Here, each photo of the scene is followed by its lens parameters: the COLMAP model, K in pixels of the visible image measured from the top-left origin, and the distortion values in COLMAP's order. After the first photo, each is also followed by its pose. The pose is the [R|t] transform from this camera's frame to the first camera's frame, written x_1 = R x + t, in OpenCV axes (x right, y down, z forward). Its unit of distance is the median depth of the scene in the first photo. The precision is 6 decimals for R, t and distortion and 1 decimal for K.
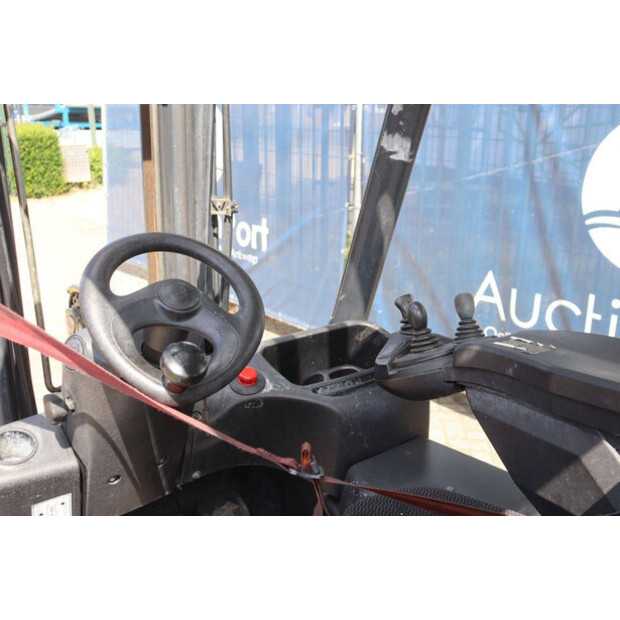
lens RADIAL K [[742.9, 0, 321.3], [0, 742.9, 308.5], [0, 0, 1]] dist [-0.014507, 0.016791]
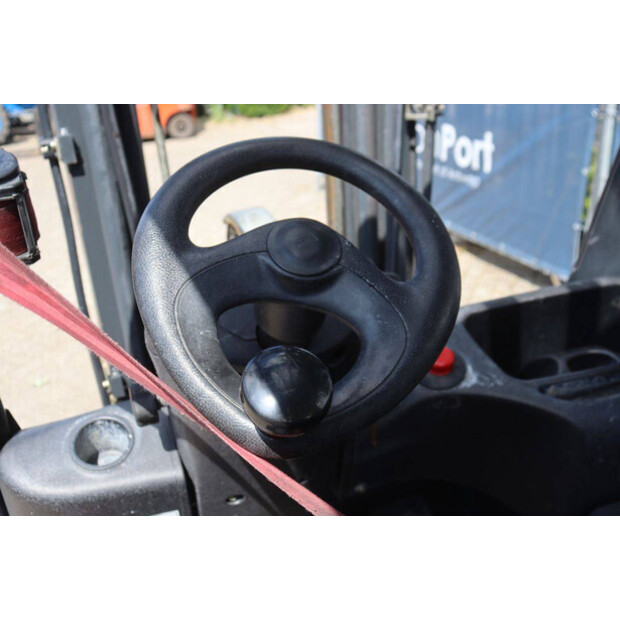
lens RADIAL K [[689.1, 0, 296.7], [0, 689.1, 310.7], [0, 0, 1]] dist [-0.057896, 0.039481]
pose [[0.939482, 0.065260, -0.336326, -0.013690], [-0.024075, 0.991839, 0.125204, -0.025415], [0.341752, -0.109530, 0.933386, 0.359480]]
